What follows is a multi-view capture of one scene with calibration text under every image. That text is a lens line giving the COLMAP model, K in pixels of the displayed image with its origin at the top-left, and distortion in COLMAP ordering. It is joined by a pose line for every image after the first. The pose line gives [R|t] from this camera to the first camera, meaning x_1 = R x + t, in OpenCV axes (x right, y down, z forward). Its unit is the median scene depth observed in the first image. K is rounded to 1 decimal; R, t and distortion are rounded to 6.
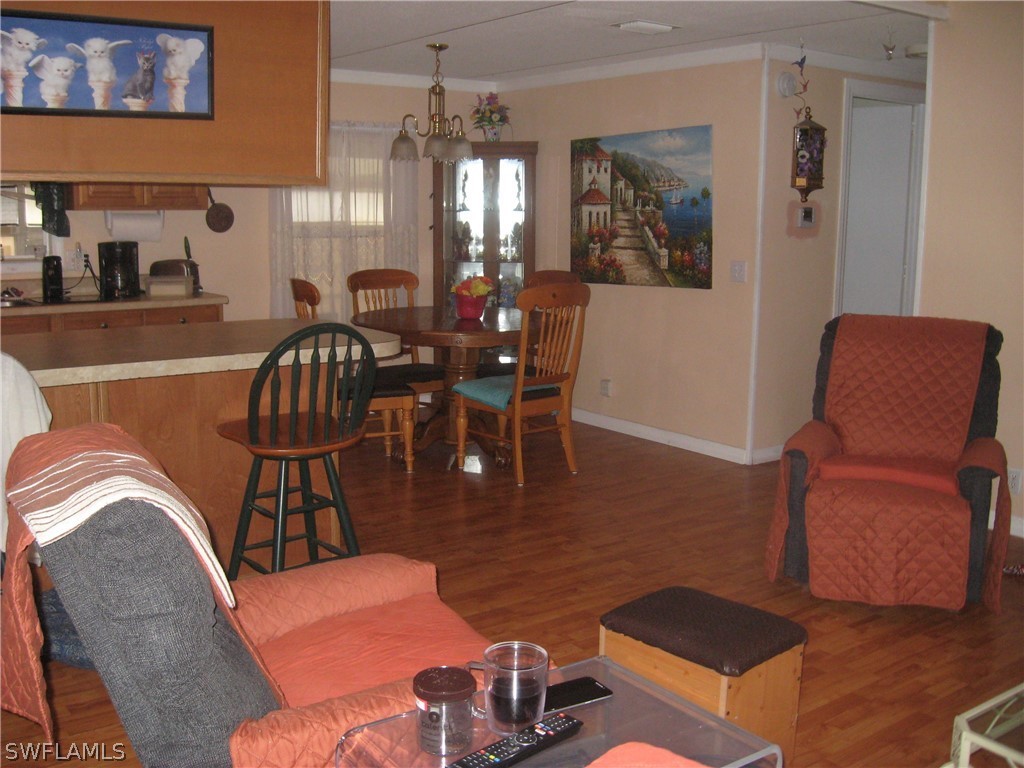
lens RADIAL K [[1065.6, 0, 510.5], [0, 1065.6, 384.7], [0, 0, 1]] dist [-0.100359, 0.000000]
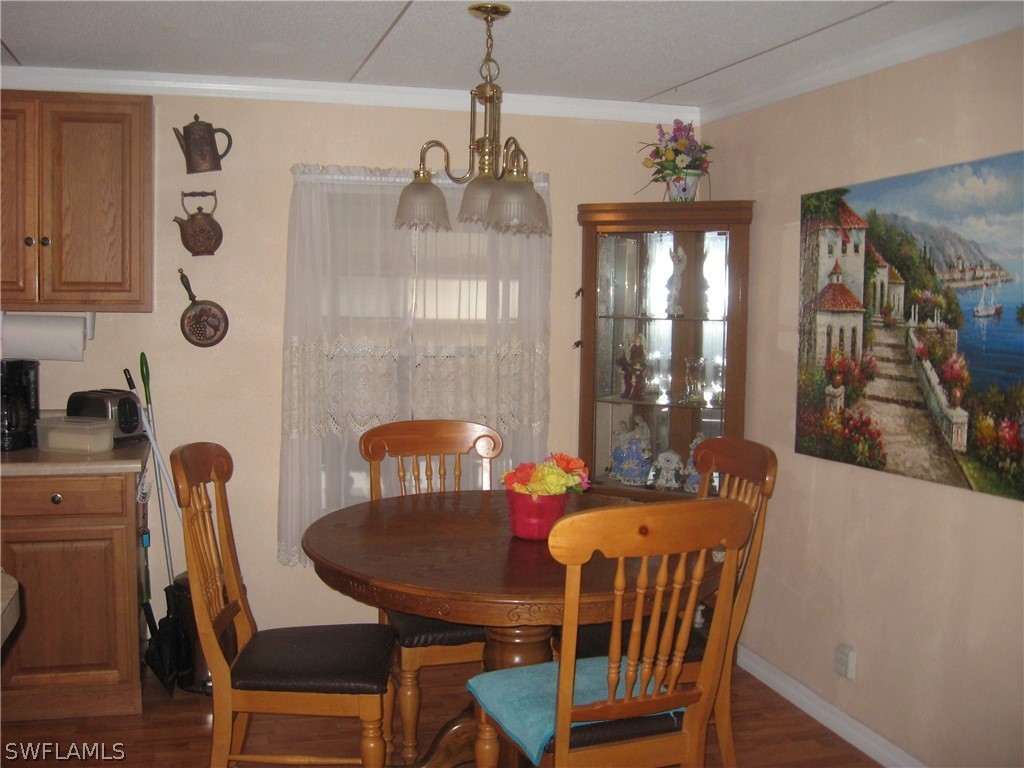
lens RADIAL K [[1065.6, 0, 511.1], [0, 1065.6, 383.5], [0, 0, 1]] dist [-0.100359, 0.000000]
pose [[0.940029, 0.038225, -0.338945, 0.114864], [-0.067109, 0.995005, -0.073904, -0.091997], [0.334427, 0.092218, 0.937899, 0.492947]]
